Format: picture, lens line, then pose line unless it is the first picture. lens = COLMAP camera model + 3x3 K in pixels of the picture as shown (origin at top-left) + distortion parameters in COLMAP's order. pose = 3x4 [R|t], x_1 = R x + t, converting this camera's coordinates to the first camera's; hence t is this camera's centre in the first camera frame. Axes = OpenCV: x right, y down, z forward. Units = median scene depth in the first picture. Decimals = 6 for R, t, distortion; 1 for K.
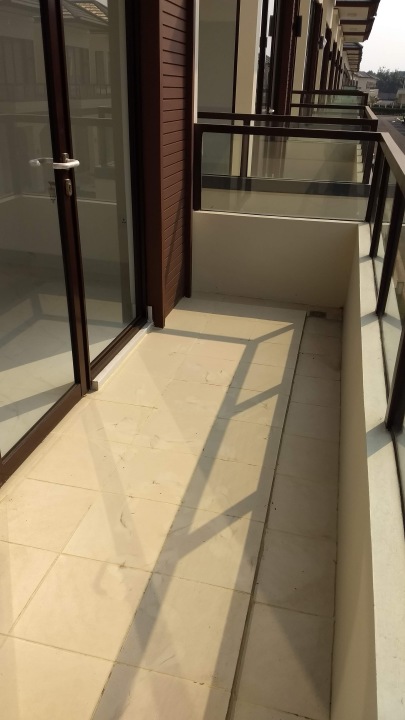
lens RADIAL K [[547.0, 0, 201.1], [0, 547.0, 361.5], [0, 0, 1]] dist [0.030367, -0.036692]
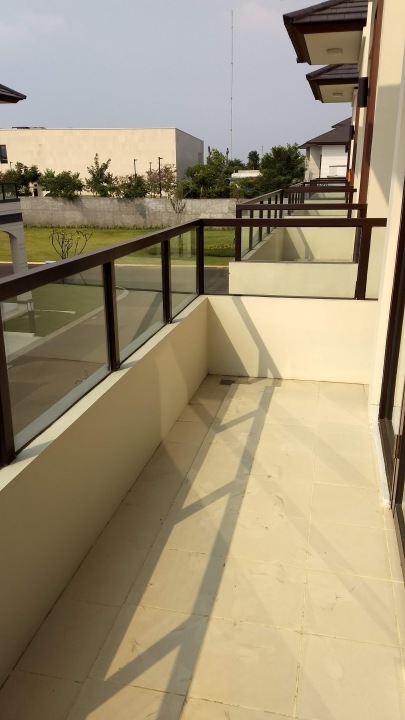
lens RADIAL K [[547.0, 0, 201.5], [0, 547.0, 359.6], [0, 0, 1]] dist [0.030367, -0.036692]
pose [[-0.999673, -0.019590, -0.016414, 0.068755], [-0.025493, 0.718904, 0.694642, -0.780016], [-0.001808, 0.694833, -0.719169, 1.538207]]
